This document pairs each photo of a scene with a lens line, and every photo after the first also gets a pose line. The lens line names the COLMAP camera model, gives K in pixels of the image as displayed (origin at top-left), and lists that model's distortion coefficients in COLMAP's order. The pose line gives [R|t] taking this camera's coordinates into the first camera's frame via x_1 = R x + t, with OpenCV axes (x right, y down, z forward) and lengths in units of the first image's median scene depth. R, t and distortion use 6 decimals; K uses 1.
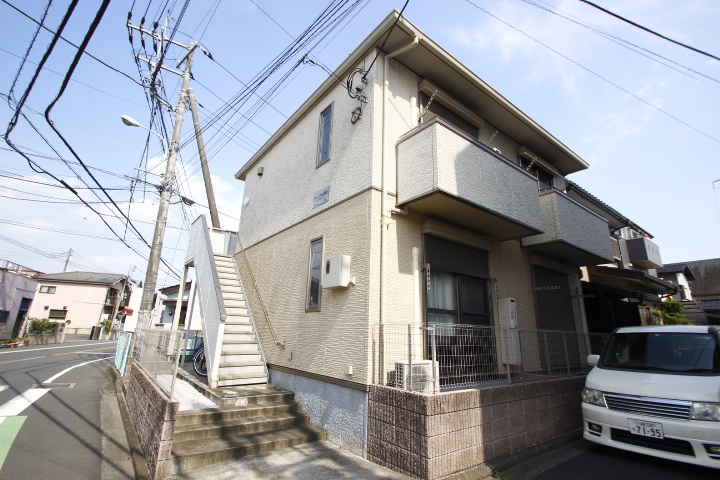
lens RADIAL K [[331.3, 0, 359.1], [0, 331.3, 227.5], [0, 0, 1]] dist [0.015429, -0.019597]
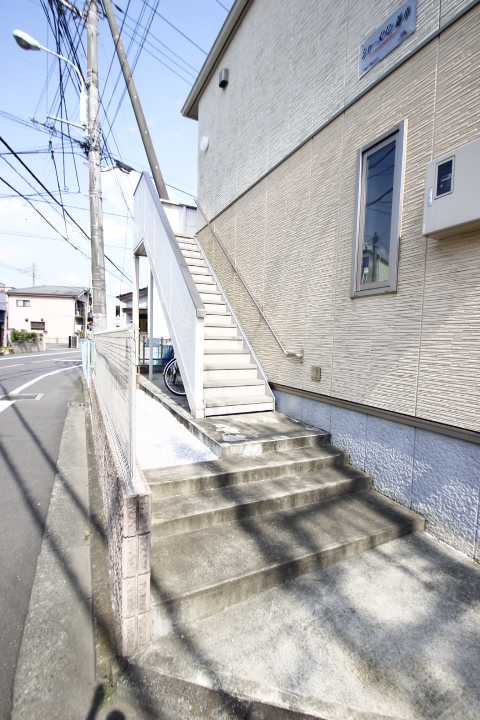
lens RADIAL K [[331.3, 0, 240.0], [0, 331.3, 360.0], [0, 0, 1]] dist [0.015429, -0.019597]
pose [[0.979970, 0.010672, -0.198861, -0.171138], [0.060129, 0.936103, 0.346547, 0.114654], [0.189853, -0.351563, 0.916711, 0.337641]]
